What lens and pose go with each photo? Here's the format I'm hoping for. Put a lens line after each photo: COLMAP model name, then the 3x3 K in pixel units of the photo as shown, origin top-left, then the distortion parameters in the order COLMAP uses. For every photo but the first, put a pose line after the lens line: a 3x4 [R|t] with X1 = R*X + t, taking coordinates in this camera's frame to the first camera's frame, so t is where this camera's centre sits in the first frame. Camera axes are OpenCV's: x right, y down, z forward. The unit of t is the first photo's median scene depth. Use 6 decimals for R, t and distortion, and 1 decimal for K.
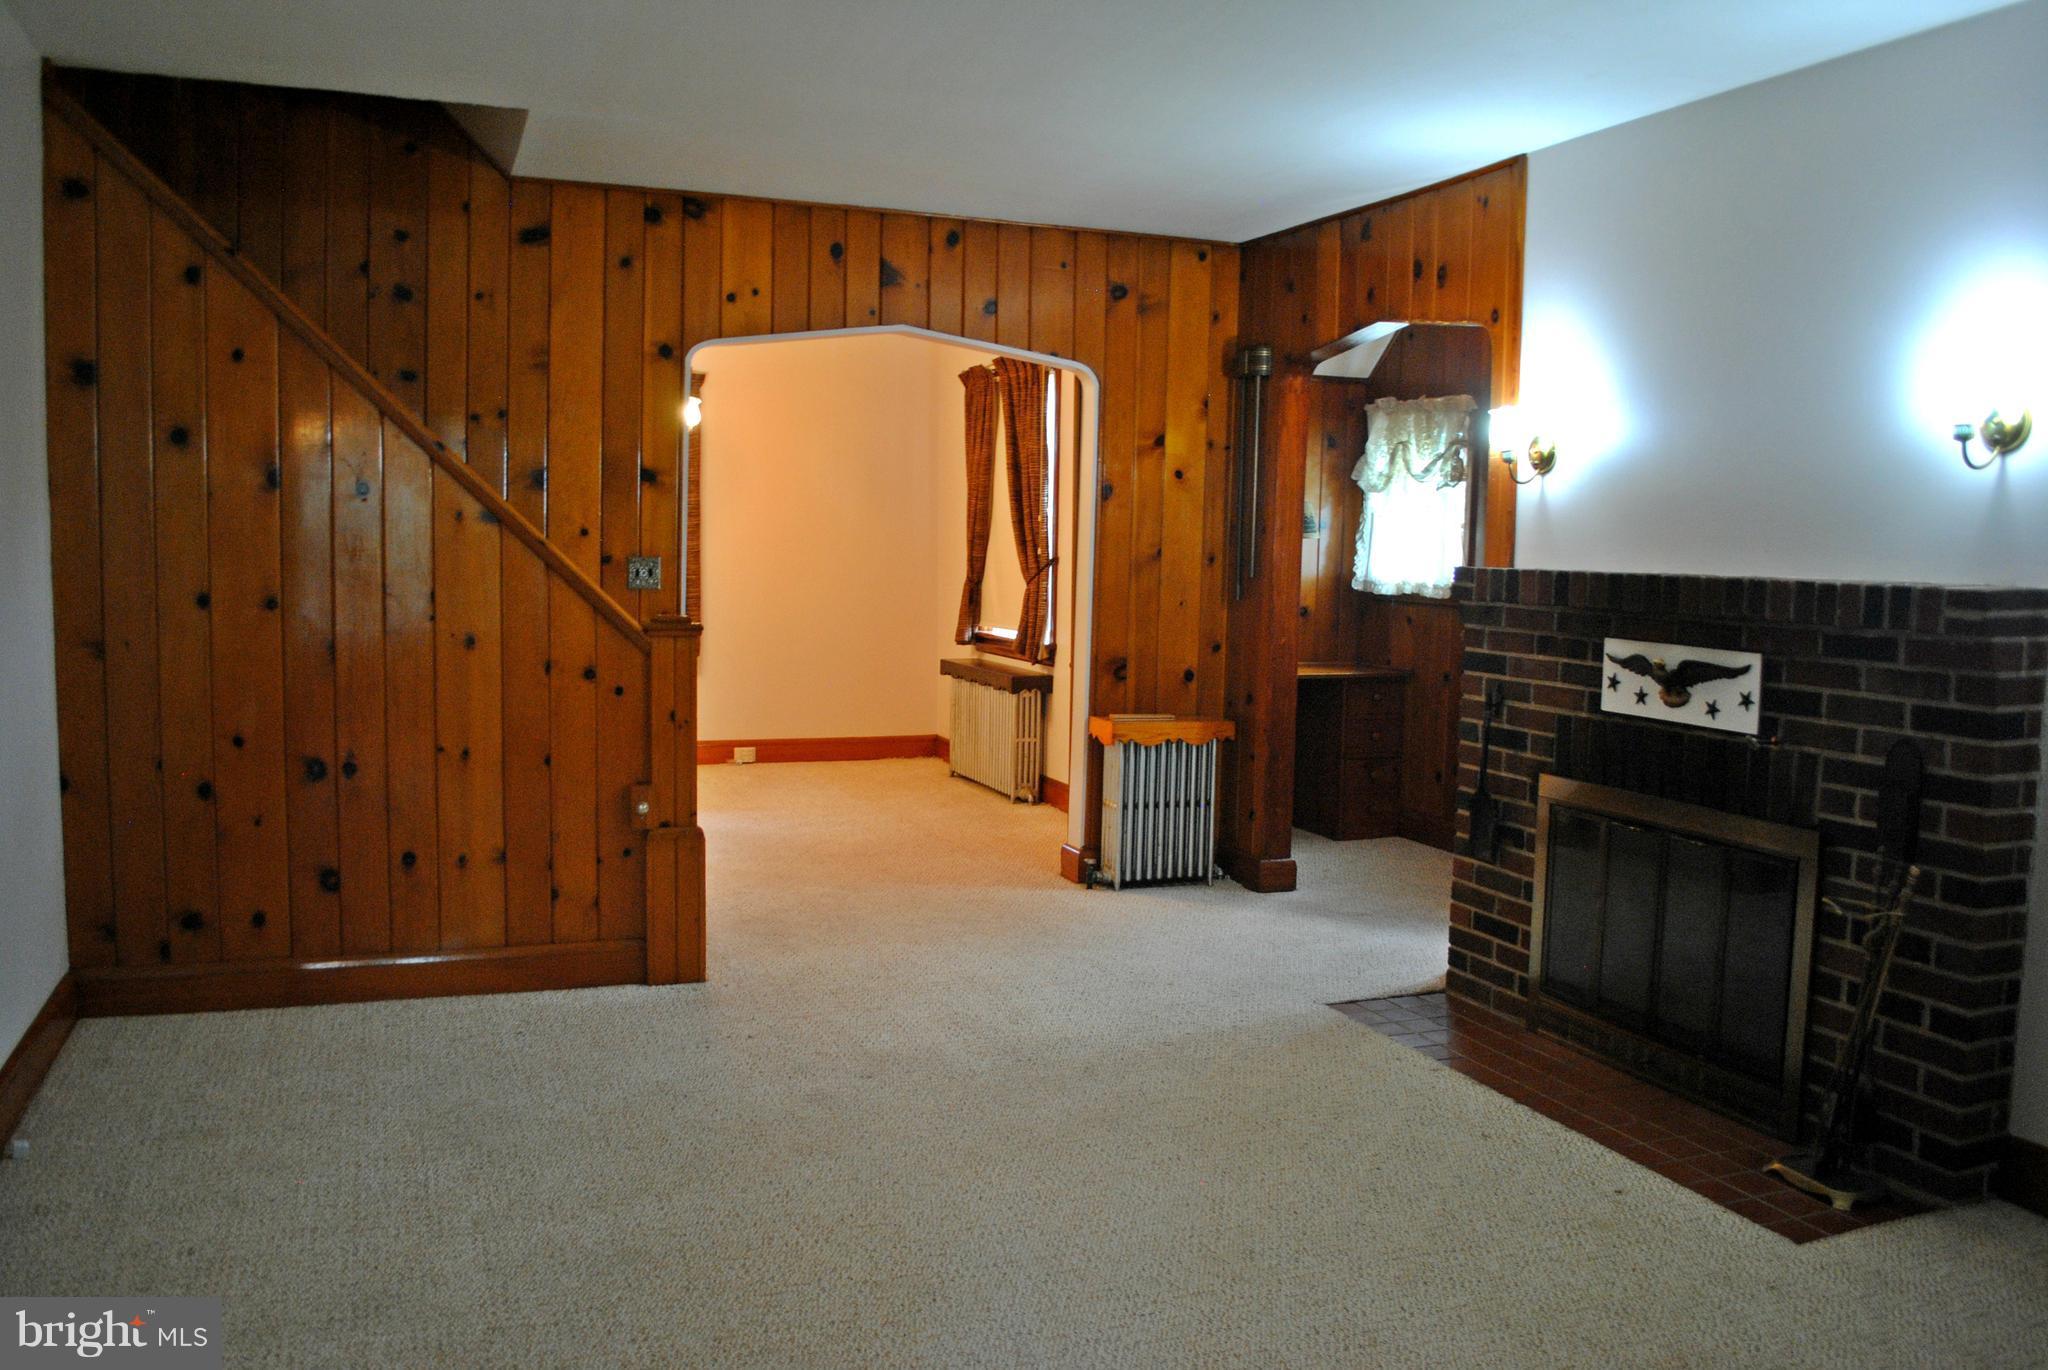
lens RADIAL K [[1634.7, 0, 1024.0], [0, 1634.7, 685.0], [0, 0, 1]] dist [-0.077663, 0.006306]
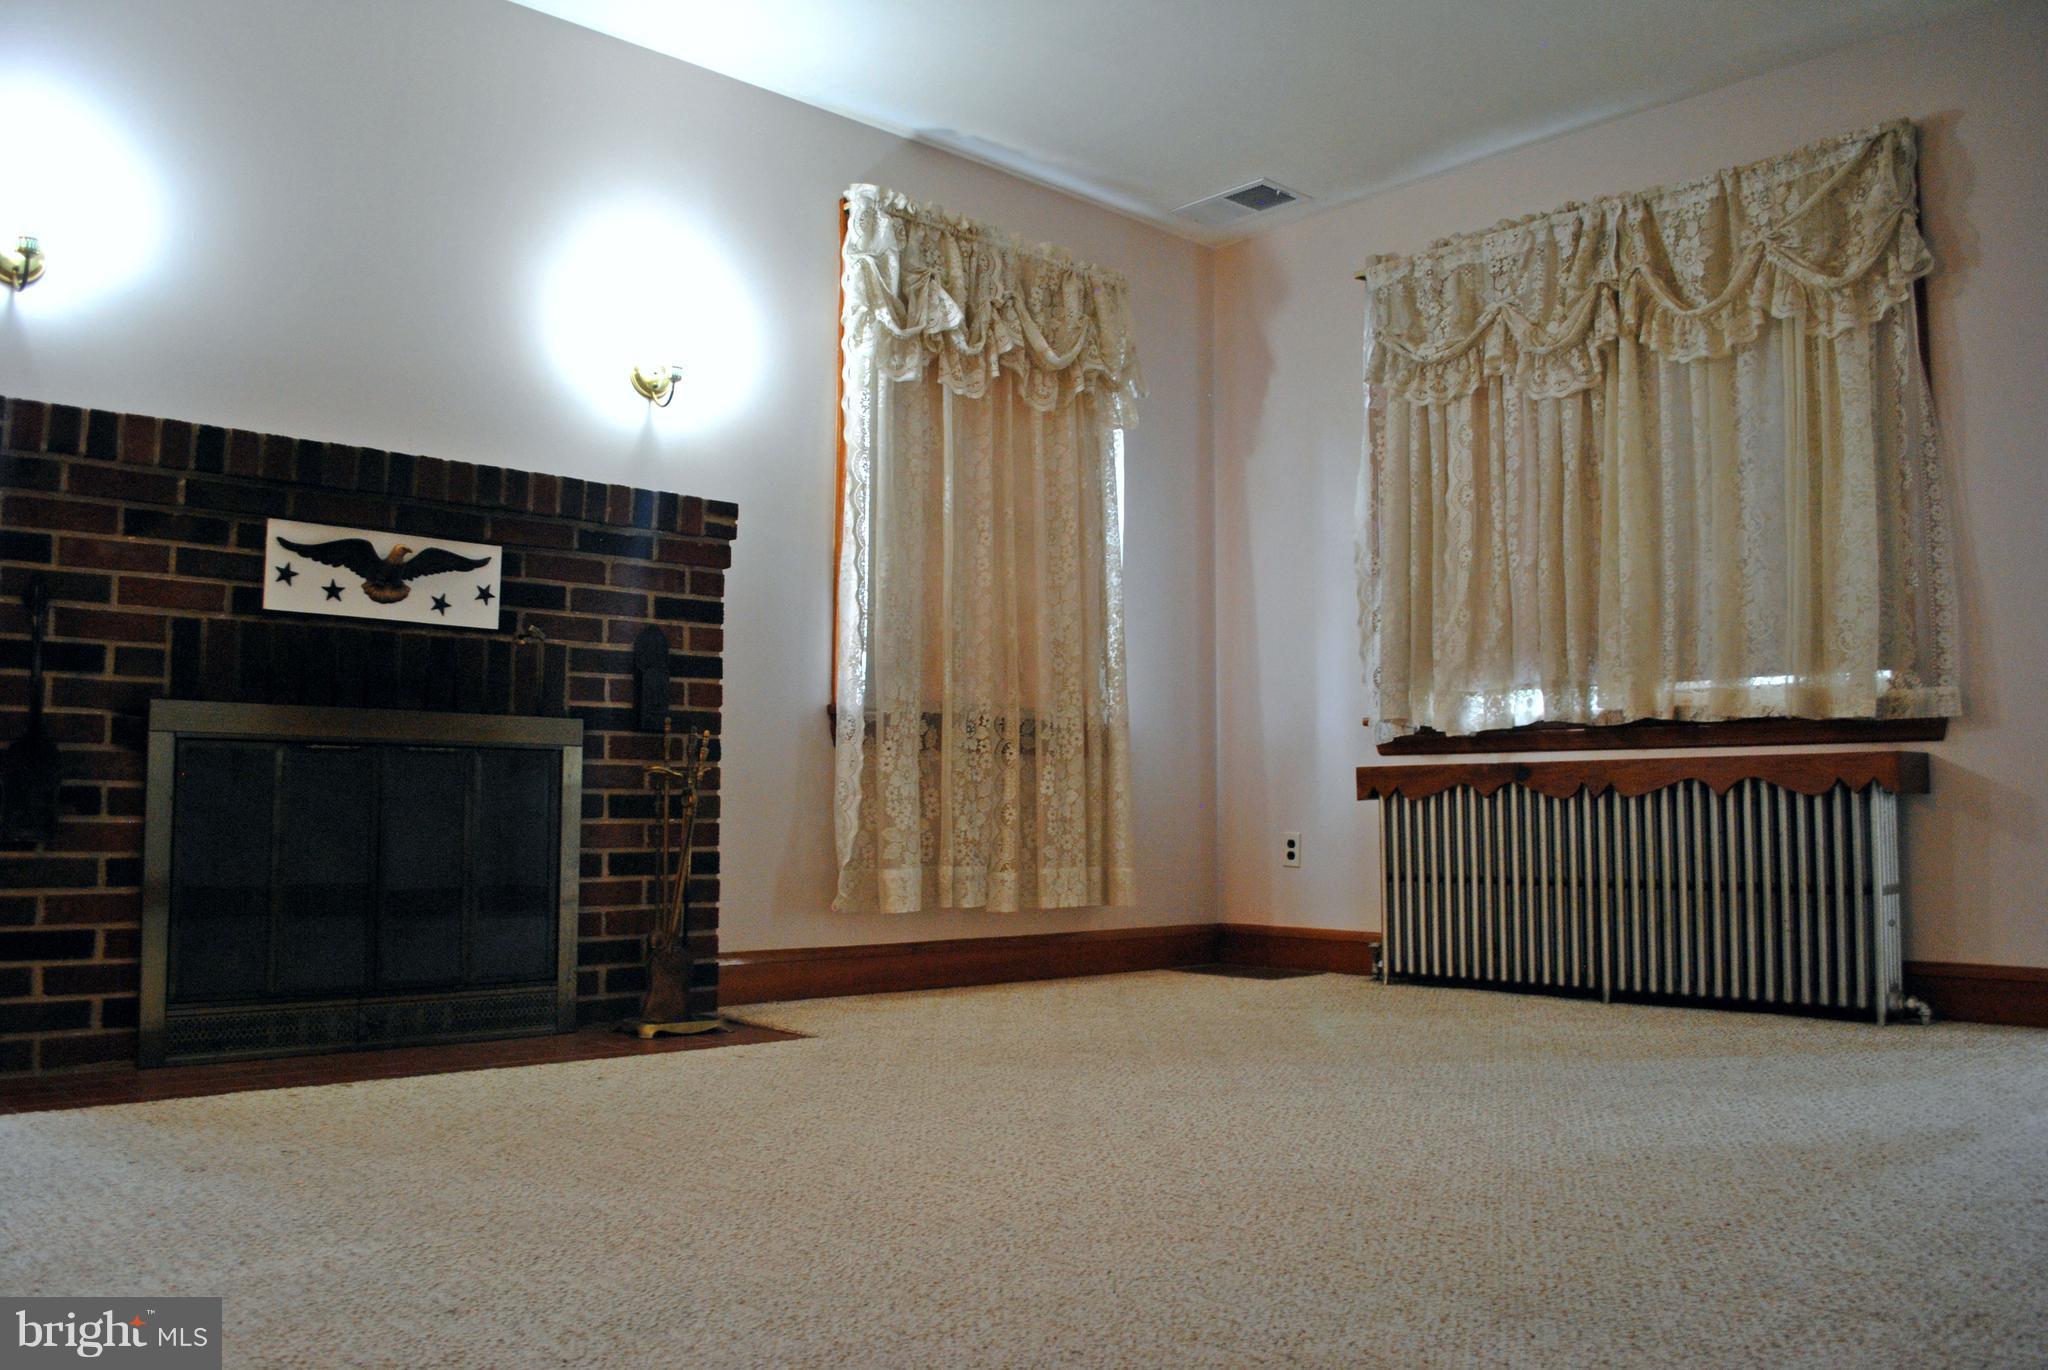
lens RADIAL K [[1634.7, 0, 1024.0], [0, 1634.7, 685.0], [0, 0, 1]] dist [-0.077663, 0.006306]
pose [[-0.360901, 0.049946, 0.931266, -0.554188], [0.075946, 0.996822, -0.024030, 0.109078], [-0.929507, 0.062053, -0.363547, 1.032942]]
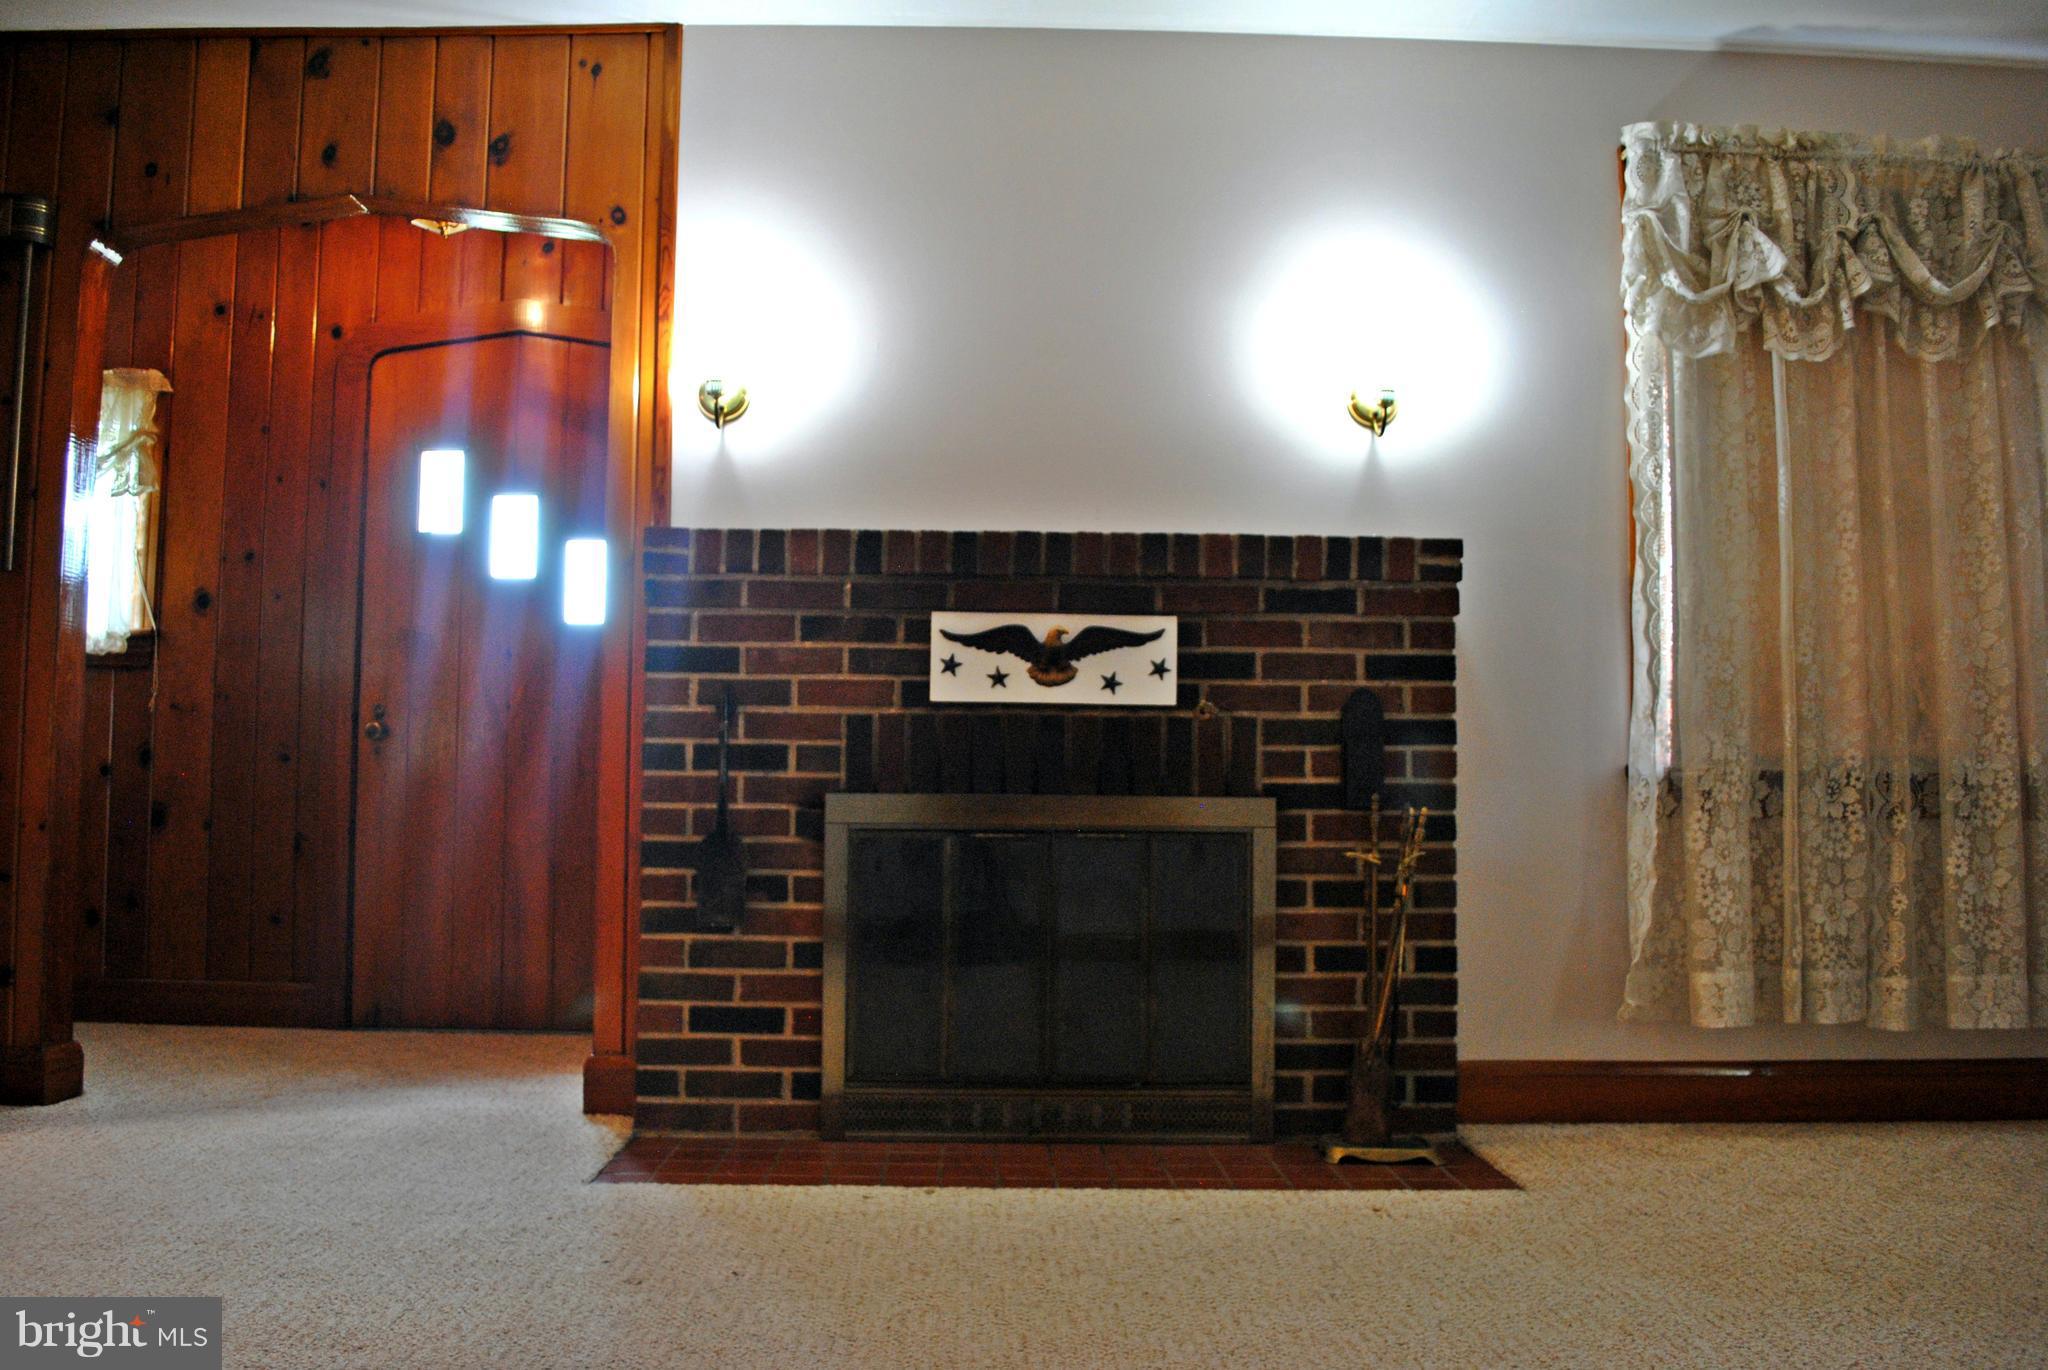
lens RADIAL K [[1634.7, 0, 1024.0], [0, 1634.7, 685.0], [0, 0, 1]] dist [-0.077663, 0.006306]
pose [[0.348299, 0.047579, 0.936175, -0.429819], [0.083475, 0.993169, -0.081532, 0.085527], [-0.933659, 0.106545, 0.341948, 0.740997]]
